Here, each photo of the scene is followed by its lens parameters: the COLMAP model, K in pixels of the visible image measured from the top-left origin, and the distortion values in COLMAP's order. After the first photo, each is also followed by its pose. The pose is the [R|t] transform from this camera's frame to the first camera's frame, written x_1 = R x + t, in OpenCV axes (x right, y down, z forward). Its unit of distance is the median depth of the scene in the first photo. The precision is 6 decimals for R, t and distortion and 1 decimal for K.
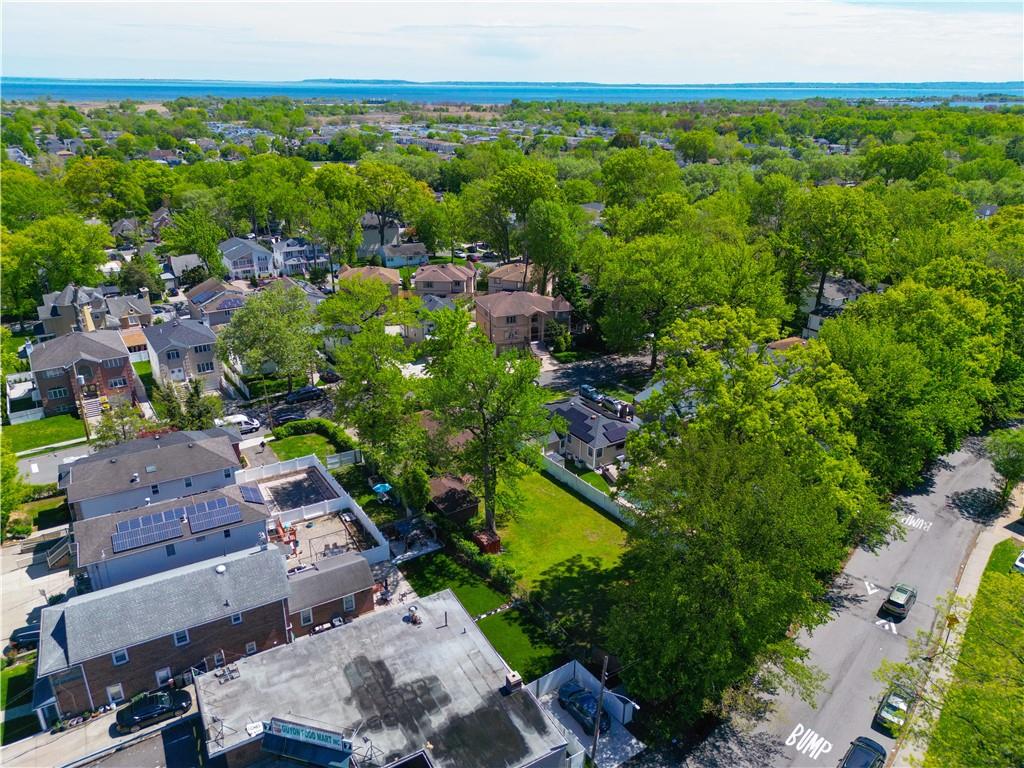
lens RADIAL K [[718.9, 0, 513.4], [0, 718.9, 379.2], [0, 0, 1]] dist [0.084984, -0.082247]
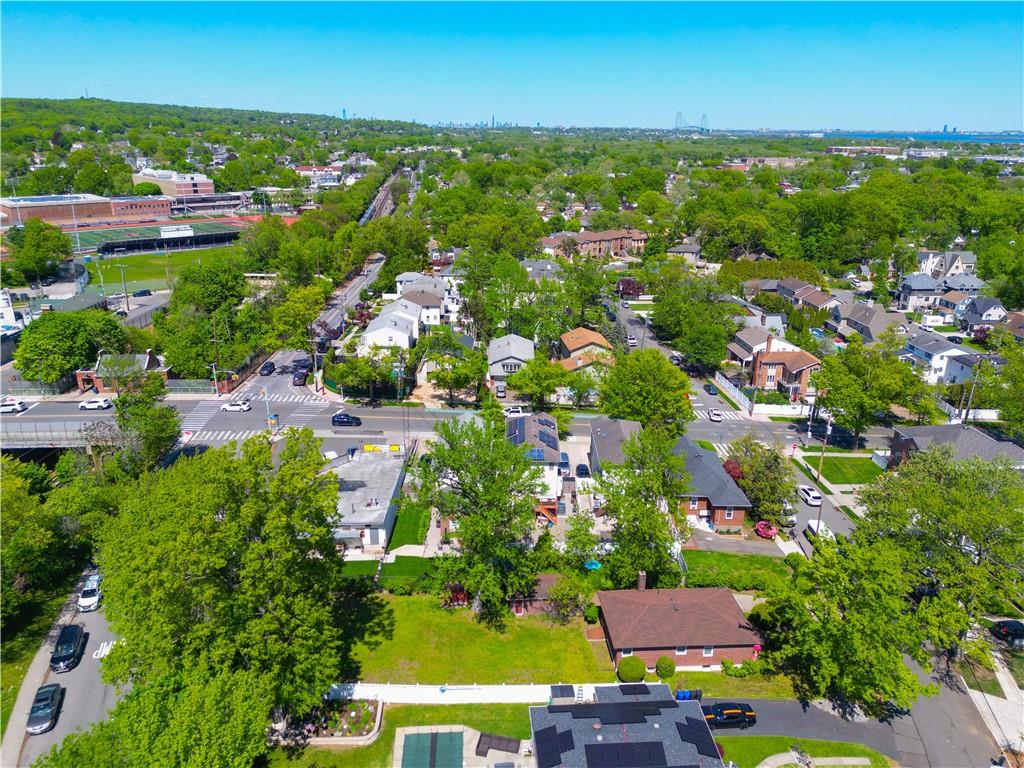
lens RADIAL K [[718.9, 0, 513.4], [0, 718.9, 379.2], [0, 0, 1]] dist [0.084984, -0.082247]
pose [[-0.494258, 0.270390, -0.826195, 0.748720], [-0.341564, 0.813560, 0.470589, -0.586187], [0.799402, 0.514791, -0.309753, 1.294513]]
